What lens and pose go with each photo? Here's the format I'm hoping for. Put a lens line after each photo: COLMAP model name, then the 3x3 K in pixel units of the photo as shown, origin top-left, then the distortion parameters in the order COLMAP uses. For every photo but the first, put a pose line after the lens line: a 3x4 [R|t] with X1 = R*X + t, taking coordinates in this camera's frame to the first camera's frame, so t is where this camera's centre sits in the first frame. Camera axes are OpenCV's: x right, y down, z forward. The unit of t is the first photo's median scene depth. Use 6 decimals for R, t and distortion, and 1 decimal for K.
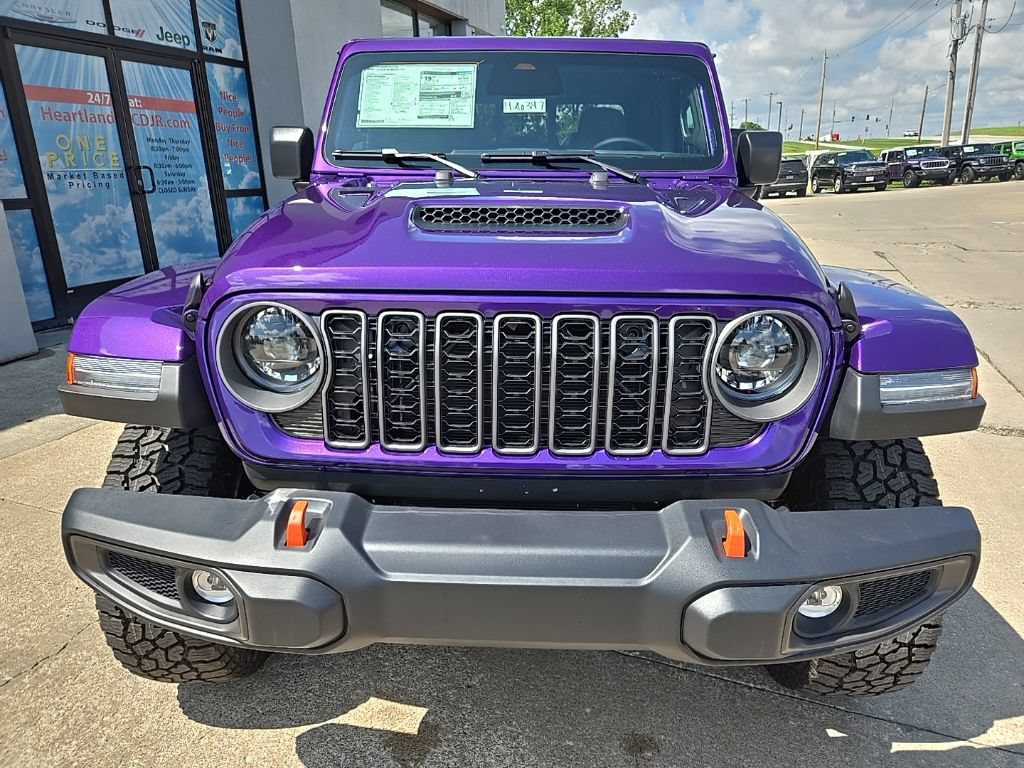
lens RADIAL K [[687.2, 0, 509.9], [0, 687.2, 381.9], [0, 0, 1]] dist [0.064478, -0.048700]
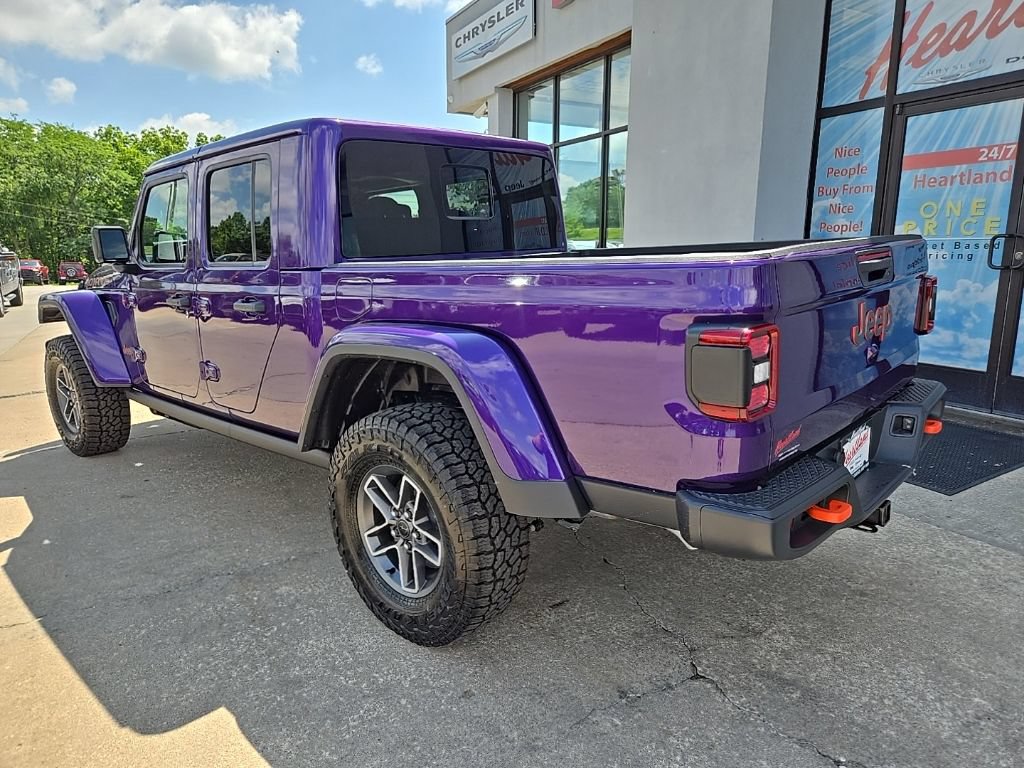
lens RADIAL K [[687.2, 0, 509.9], [0, 687.2, 381.9], [0, 0, 1]] dist [0.064478, -0.048700]
pose [[-0.661367, 0.161224, -0.732530, 0.419194], [-0.208574, 0.898576, 0.386080, -0.361672], [0.720479, 0.408127, -0.560662, 1.156053]]
